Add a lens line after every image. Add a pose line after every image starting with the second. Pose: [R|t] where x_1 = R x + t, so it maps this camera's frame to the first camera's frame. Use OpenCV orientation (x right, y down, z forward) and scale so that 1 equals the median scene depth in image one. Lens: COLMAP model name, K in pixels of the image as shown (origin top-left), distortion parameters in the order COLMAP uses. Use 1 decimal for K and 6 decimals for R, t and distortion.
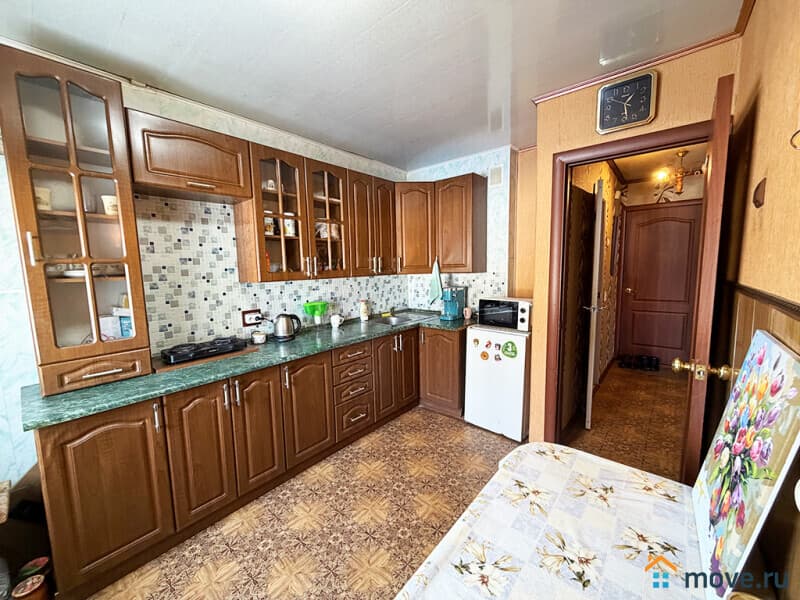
lens RADIAL K [[318.7, 0, 398.3], [0, 318.7, 299.8], [0, 0, 1]] dist [-0.000423, -0.000196]
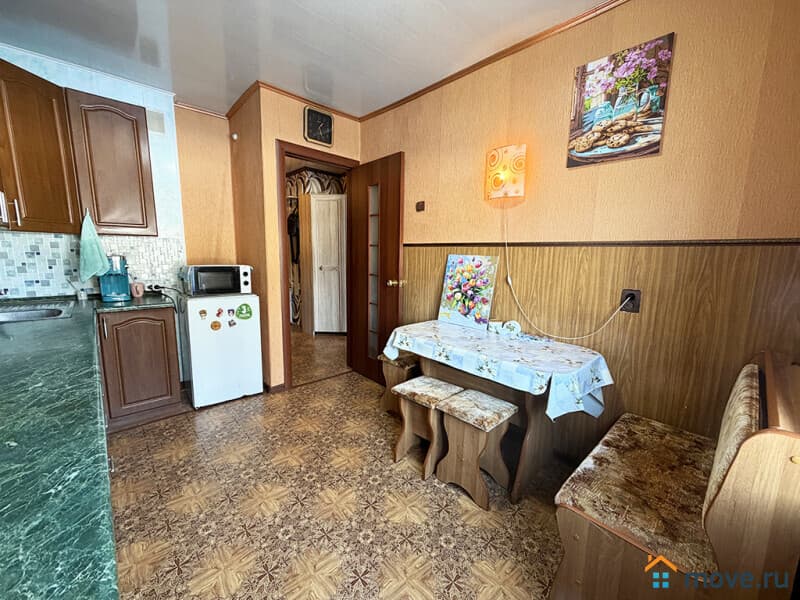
lens RADIAL K [[318.7, 0, 398.3], [0, 318.7, 299.8], [0, 0, 1]] dist [-0.000423, -0.000196]
pose [[0.110594, -0.121598, 0.986399, -0.671762], [0.087753, 0.989806, 0.112179, 0.048381], [-0.989984, 0.074153, 0.120137, 0.403671]]
